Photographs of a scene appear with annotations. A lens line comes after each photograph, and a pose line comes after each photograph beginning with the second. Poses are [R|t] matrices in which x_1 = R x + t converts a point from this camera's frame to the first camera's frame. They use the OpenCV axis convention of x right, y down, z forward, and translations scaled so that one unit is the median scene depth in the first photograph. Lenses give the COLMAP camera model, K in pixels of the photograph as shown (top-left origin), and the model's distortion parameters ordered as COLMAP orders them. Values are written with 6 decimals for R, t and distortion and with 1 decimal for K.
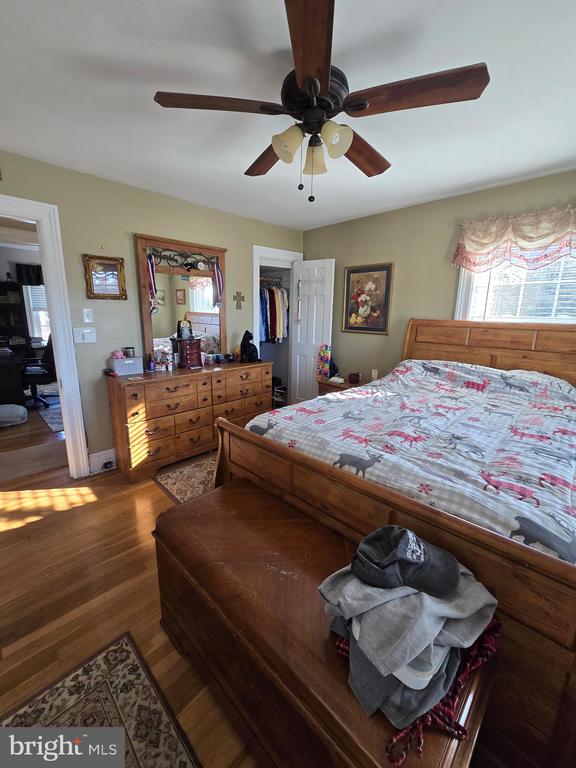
lens RADIAL K [[312.9, 0, 286.2], [0, 312.9, 378.7], [0, 0, 1]] dist [0.000397, -0.000011]
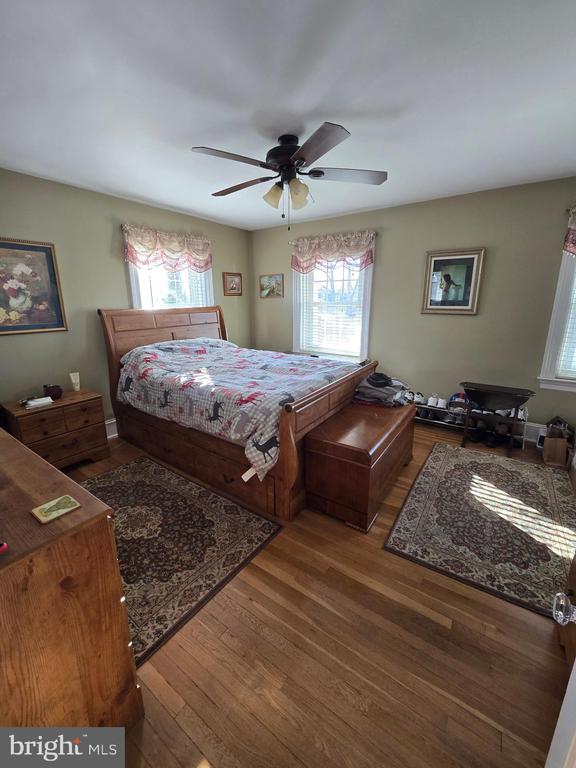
lens RADIAL K [[312.9, 0, 286.2], [0, 312.9, 378.7], [0, 0, 1]] dist [0.000397, -0.000011]
pose [[-0.176419, -0.252553, 0.951364, -0.739117], [0.213426, 0.933715, 0.287445, -0.161505], [-0.960898, 0.253757, -0.110824, 0.662713]]
